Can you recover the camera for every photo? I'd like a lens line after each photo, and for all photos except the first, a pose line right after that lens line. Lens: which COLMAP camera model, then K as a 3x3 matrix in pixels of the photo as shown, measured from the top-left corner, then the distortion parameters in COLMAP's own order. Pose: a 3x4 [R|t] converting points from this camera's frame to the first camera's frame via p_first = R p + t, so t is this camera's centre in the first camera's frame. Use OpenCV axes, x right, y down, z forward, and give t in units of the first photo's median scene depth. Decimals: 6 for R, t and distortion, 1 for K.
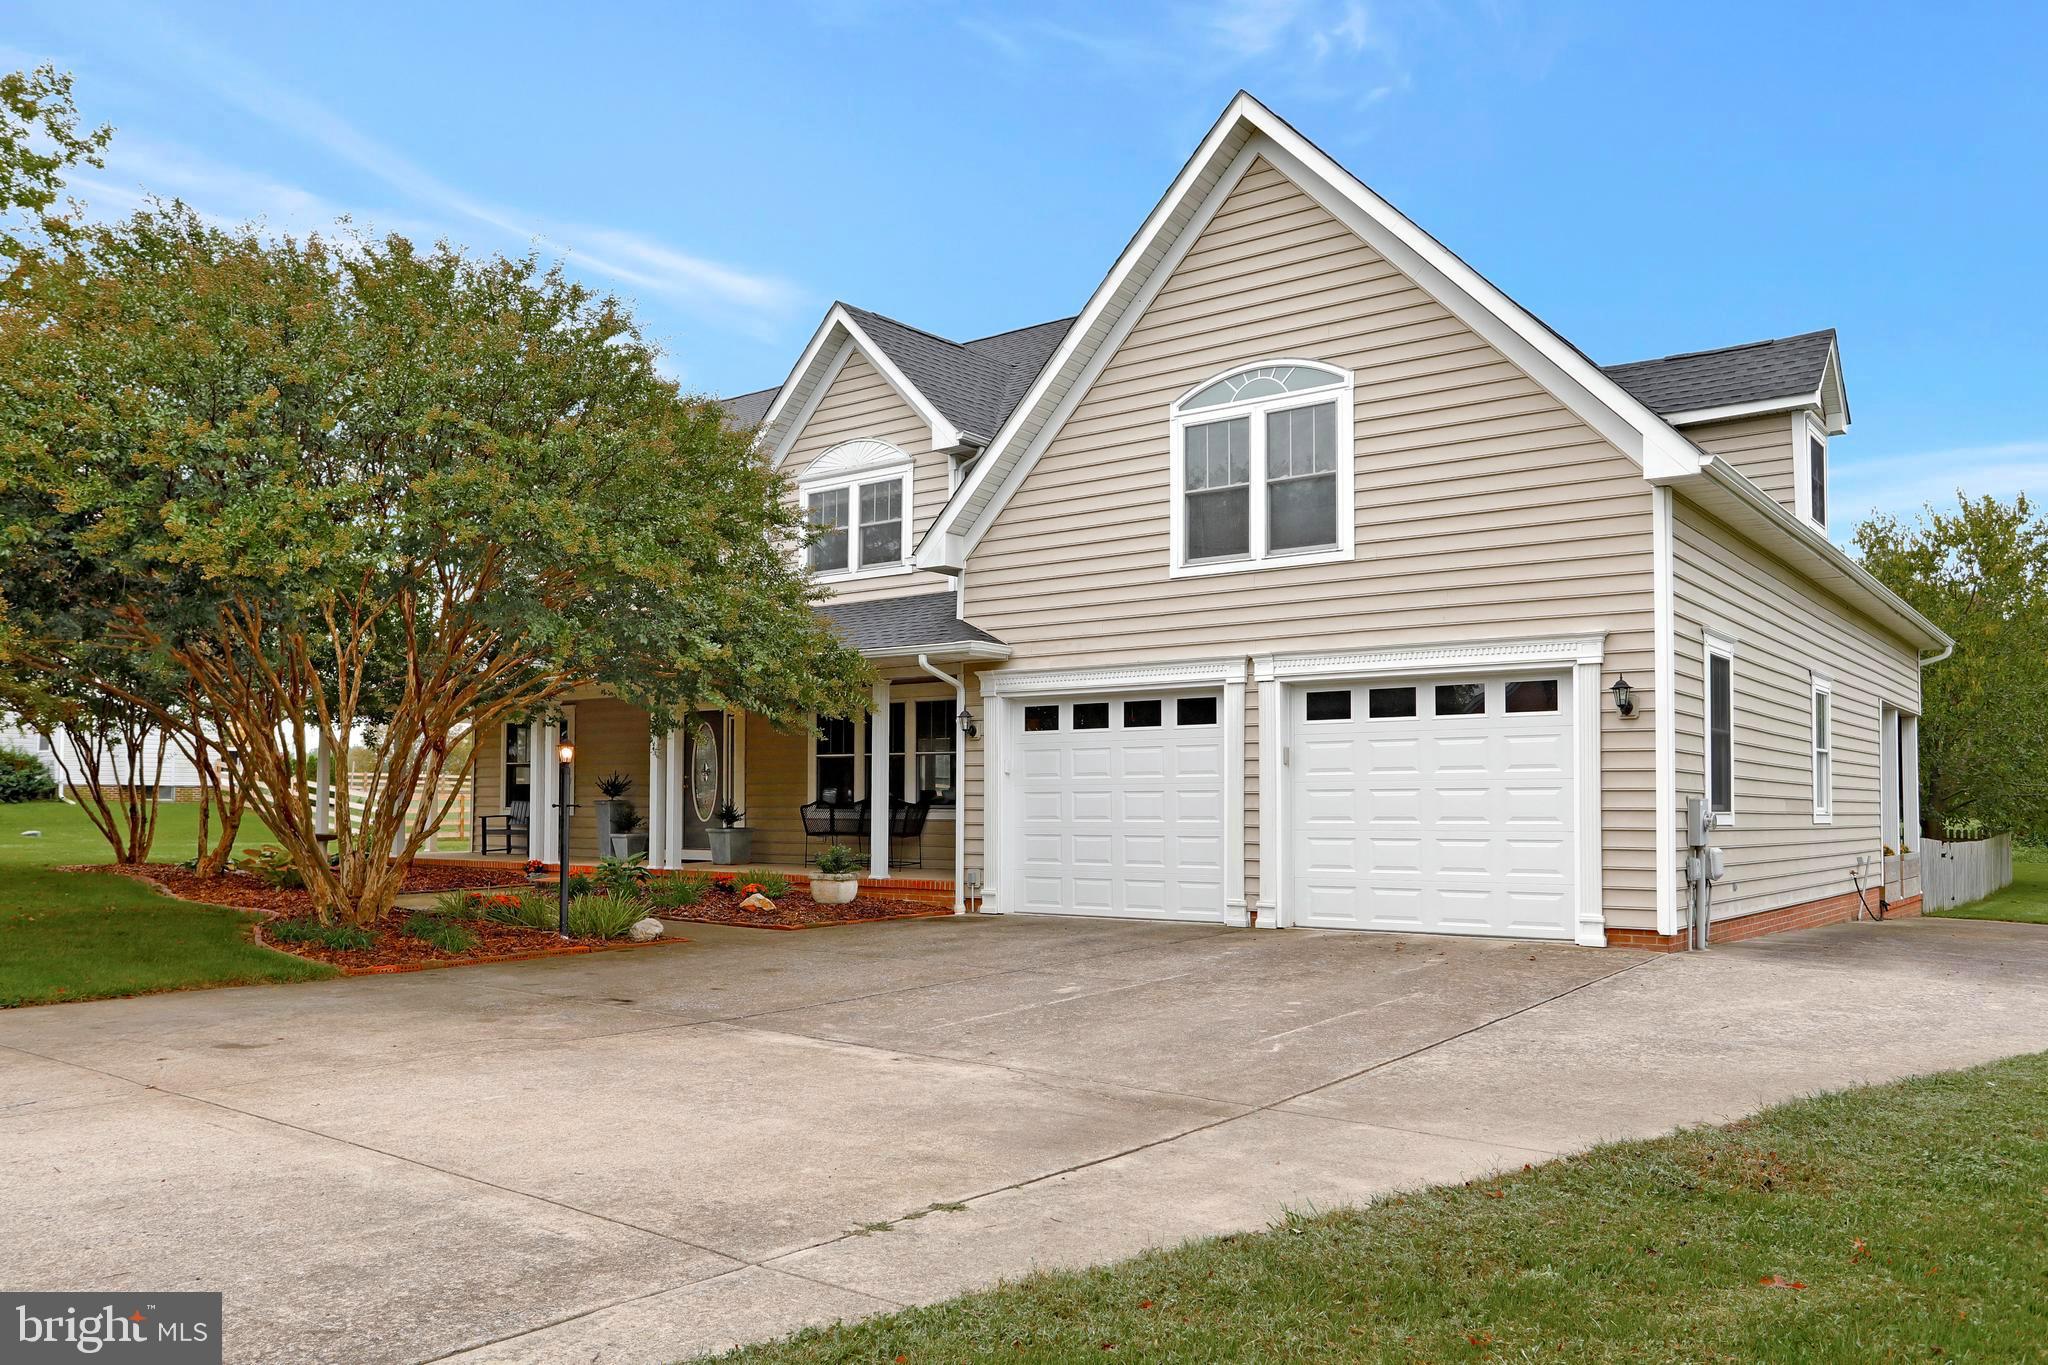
lens RADIAL K [[1527.4, 0, 1032.8], [0, 1527.4, 729.9], [0, 0, 1]] dist [-0.005647, 0.004978]
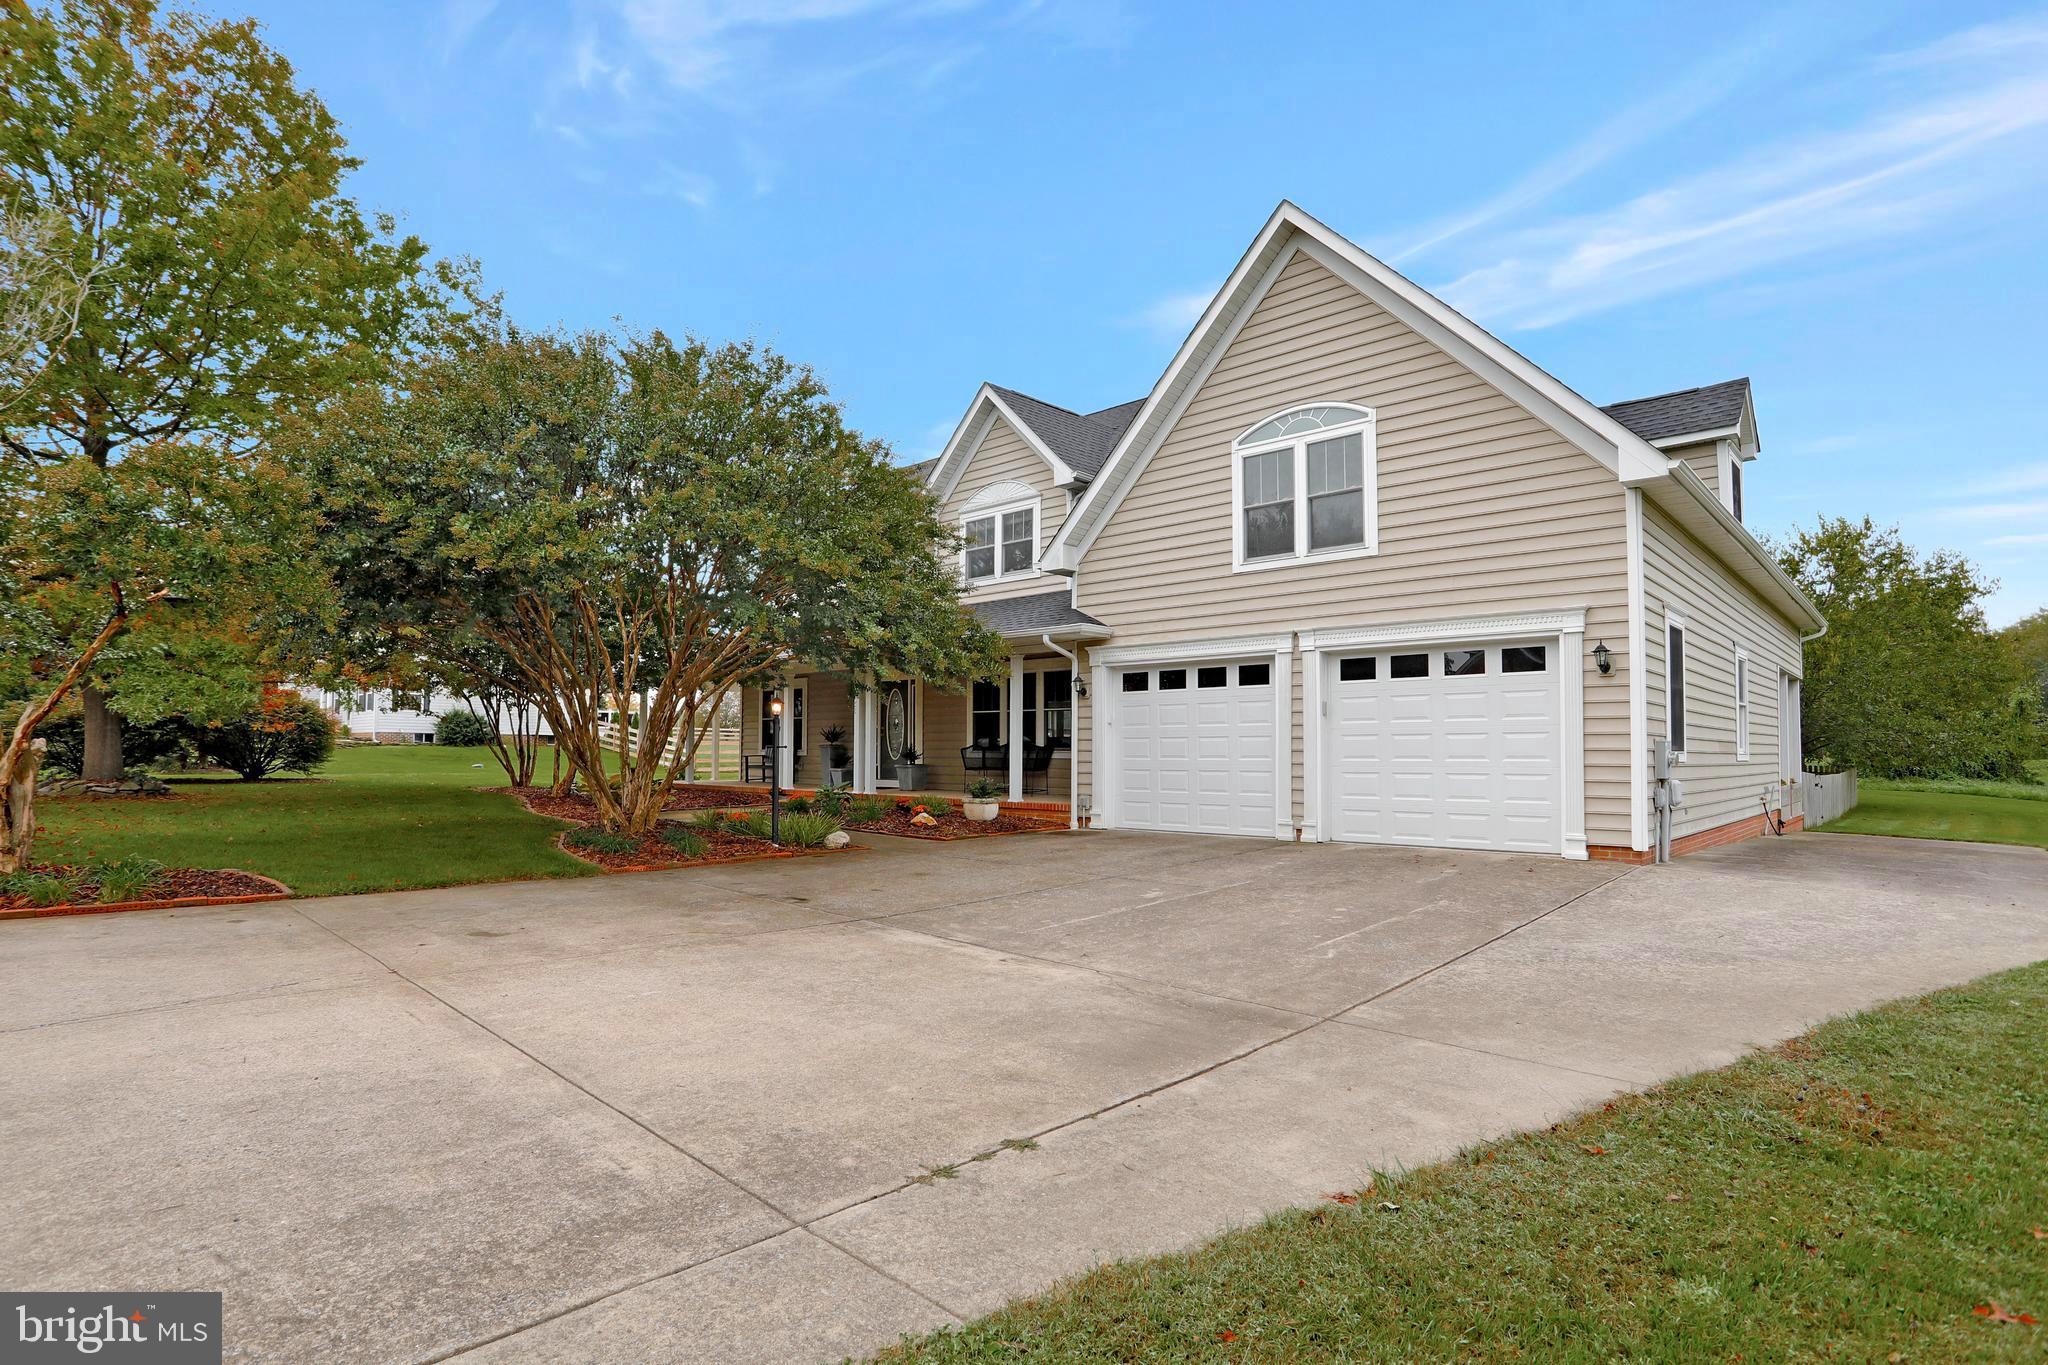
lens RADIAL K [[1029.0, 0, 1033.1], [0, 1029.0, 712.5], [0, 0, 1]] dist [-0.088327, 0.047762]
pose [[0.995100, -0.003036, -0.098824, 0.007450], [0.004334, 0.999907, 0.012928, 0.009234], [0.098776, -0.013293, 0.995021, 0.137031]]
